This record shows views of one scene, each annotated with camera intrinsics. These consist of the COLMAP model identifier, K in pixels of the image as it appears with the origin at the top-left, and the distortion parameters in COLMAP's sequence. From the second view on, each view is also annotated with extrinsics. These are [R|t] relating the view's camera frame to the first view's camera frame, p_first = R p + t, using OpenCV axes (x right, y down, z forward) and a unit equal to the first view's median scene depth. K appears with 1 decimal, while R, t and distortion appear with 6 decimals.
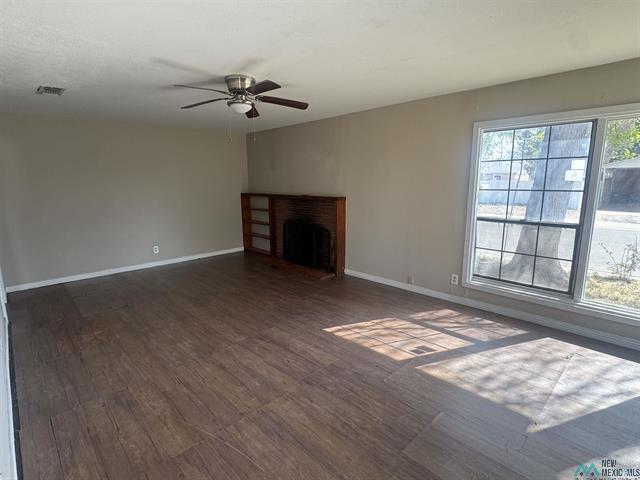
lens RADIAL K [[337.9, 0, 317.9], [0, 337.9, 240.1], [0, 0, 1]] dist [-0.000196, -0.001495]
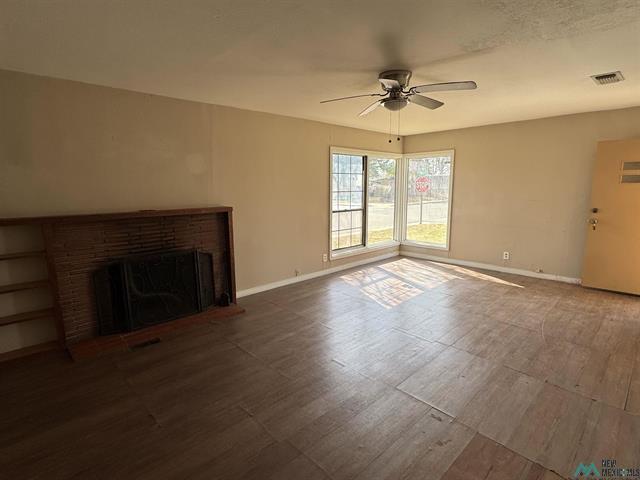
lens RADIAL K [[337.9, 0, 318.3], [0, 337.9, 240.9], [0, 0, 1]] dist [-0.000196, -0.001495]
pose [[-0.016216, -0.155536, 0.987697, -1.140048], [0.185369, 0.970235, 0.155830, -0.205456], [-0.982535, 0.185616, 0.013099, 1.204078]]
